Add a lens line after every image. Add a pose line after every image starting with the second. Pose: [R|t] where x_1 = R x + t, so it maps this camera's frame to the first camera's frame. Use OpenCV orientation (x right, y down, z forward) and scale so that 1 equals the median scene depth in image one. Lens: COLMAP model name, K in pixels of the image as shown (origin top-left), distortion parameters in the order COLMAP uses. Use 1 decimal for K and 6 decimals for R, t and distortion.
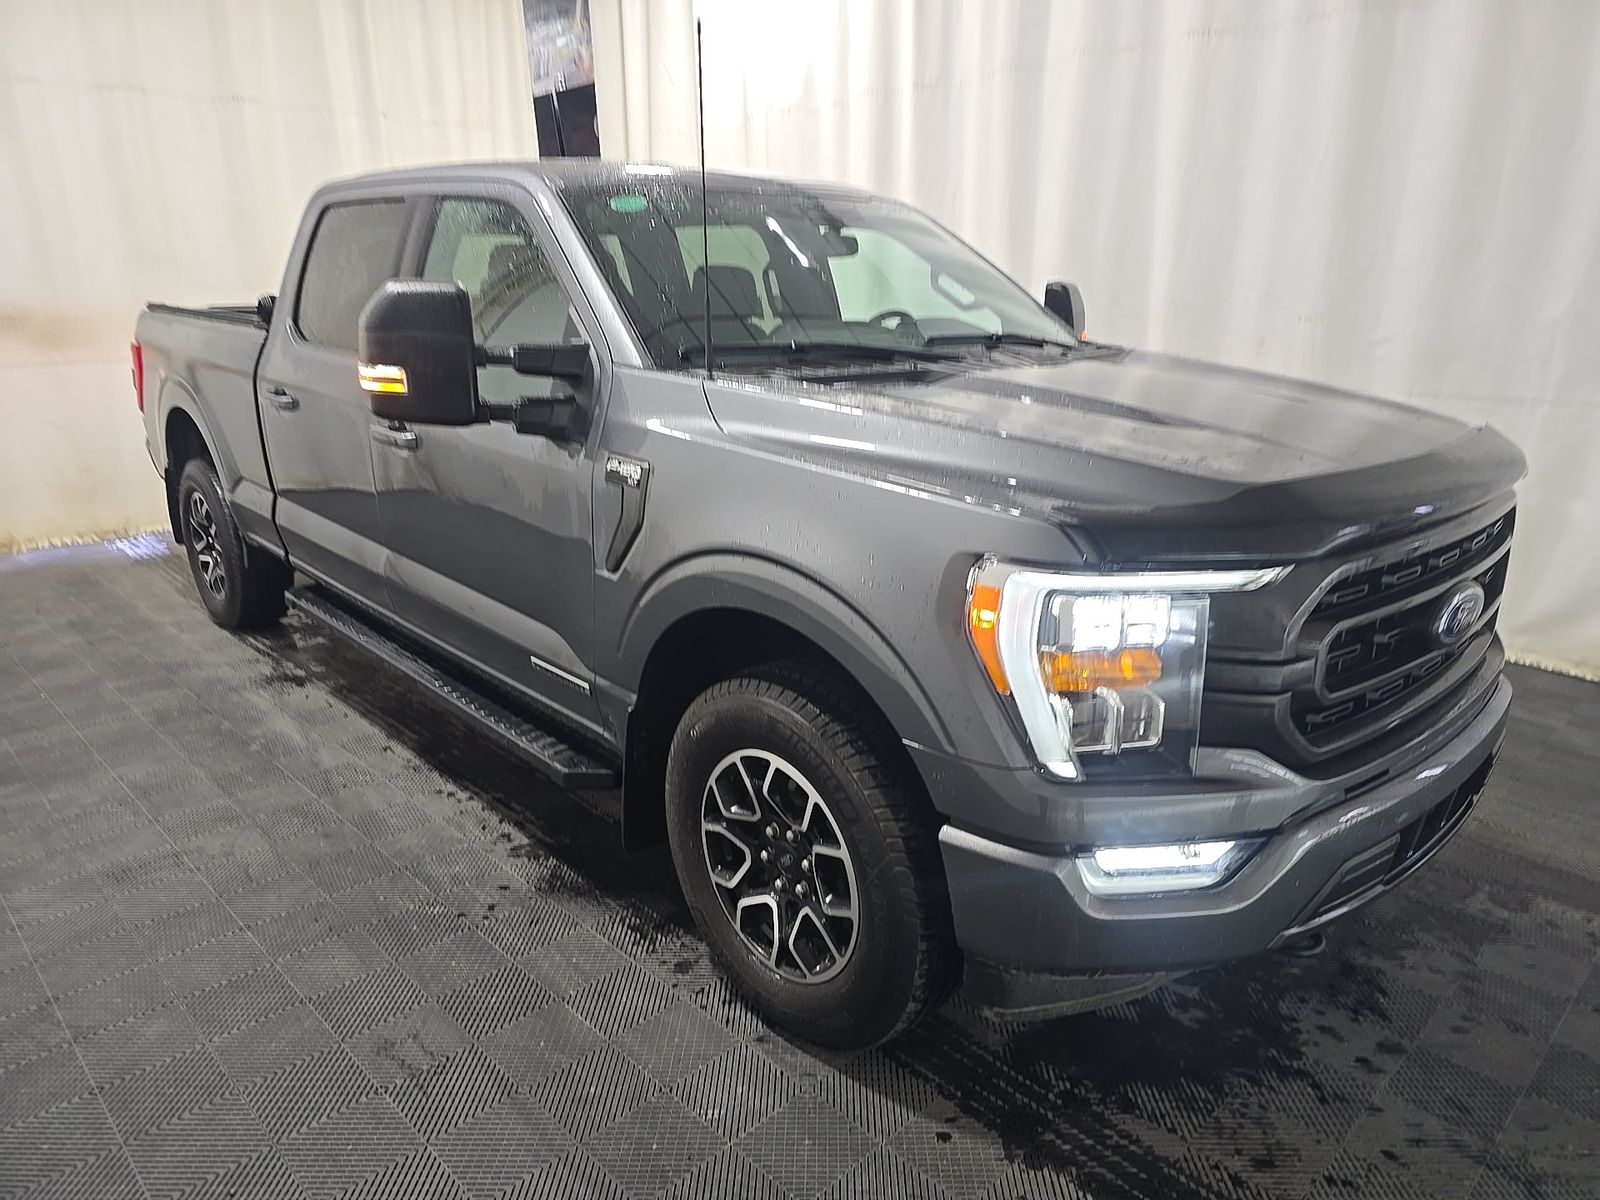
lens RADIAL K [[1080.7, 0, 800.0], [0, 1080.7, 600.0], [0, 0, 1]] dist [0.039733, 0.000144]
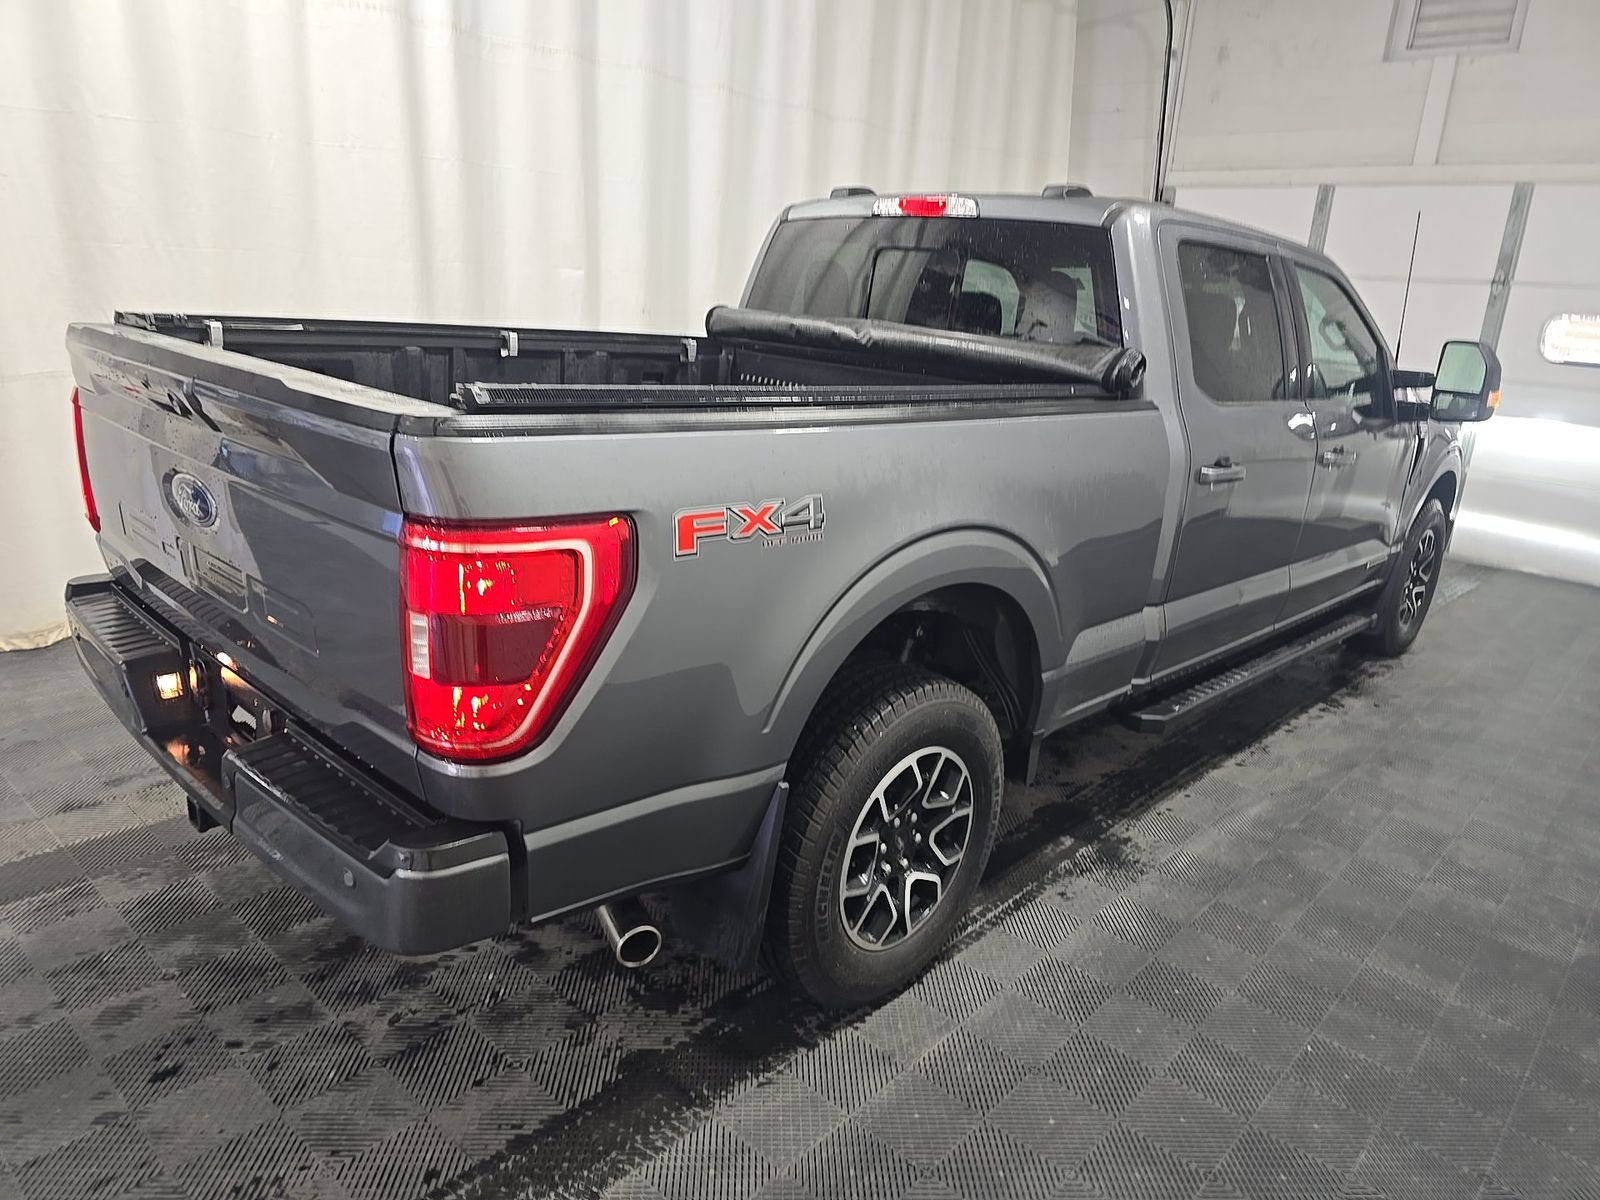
lens RADIAL K [[1080.7, 0, 800.0], [0, 1080.7, 600.0], [0, 0, 1]] dist [0.039733, 0.000144]
pose [[-0.072211, -0.285675, 0.955602, -1.242106], [0.211088, 0.932023, 0.294577, -0.395763], [-0.974796, 0.222988, -0.007000, 1.303483]]
